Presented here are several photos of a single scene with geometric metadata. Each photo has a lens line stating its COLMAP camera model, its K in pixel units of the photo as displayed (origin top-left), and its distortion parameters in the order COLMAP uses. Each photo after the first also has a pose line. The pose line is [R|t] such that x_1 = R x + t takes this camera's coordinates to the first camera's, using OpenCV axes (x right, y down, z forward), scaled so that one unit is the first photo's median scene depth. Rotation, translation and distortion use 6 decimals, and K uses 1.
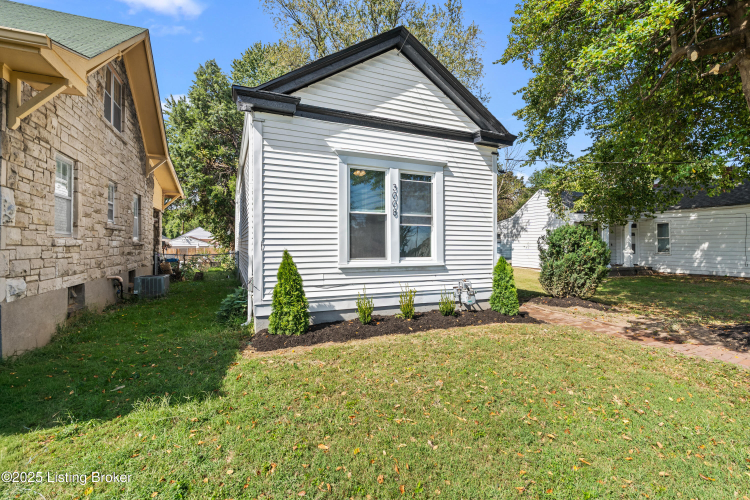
lens RADIAL K [[343.7, 0, 372.2], [0, 343.7, 252.8], [0, 0, 1]] dist [-0.009470, -0.000439]
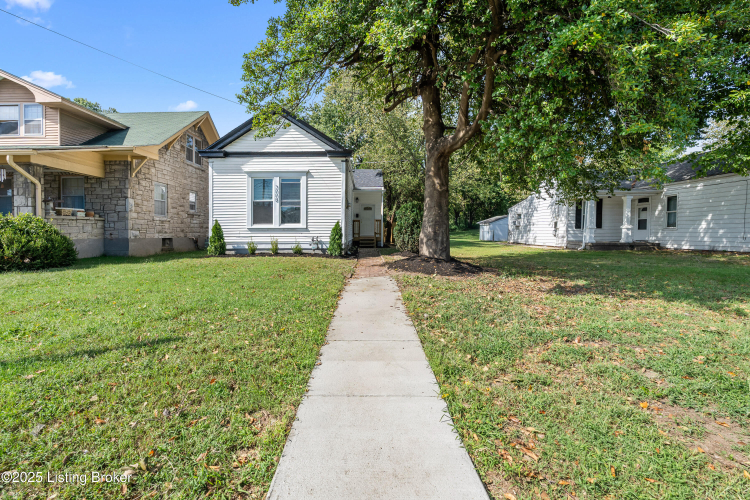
lens RADIAL K [[343.7, 0, 372.2], [0, 343.7, 252.8], [0, 0, 1]] dist [-0.009470, -0.000439]
pose [[0.908350, 0.015551, -0.417922, 1.341400], [-0.002848, 0.999515, 0.031000, 0.115758], [0.418202, -0.026969, 0.907954, -0.525079]]
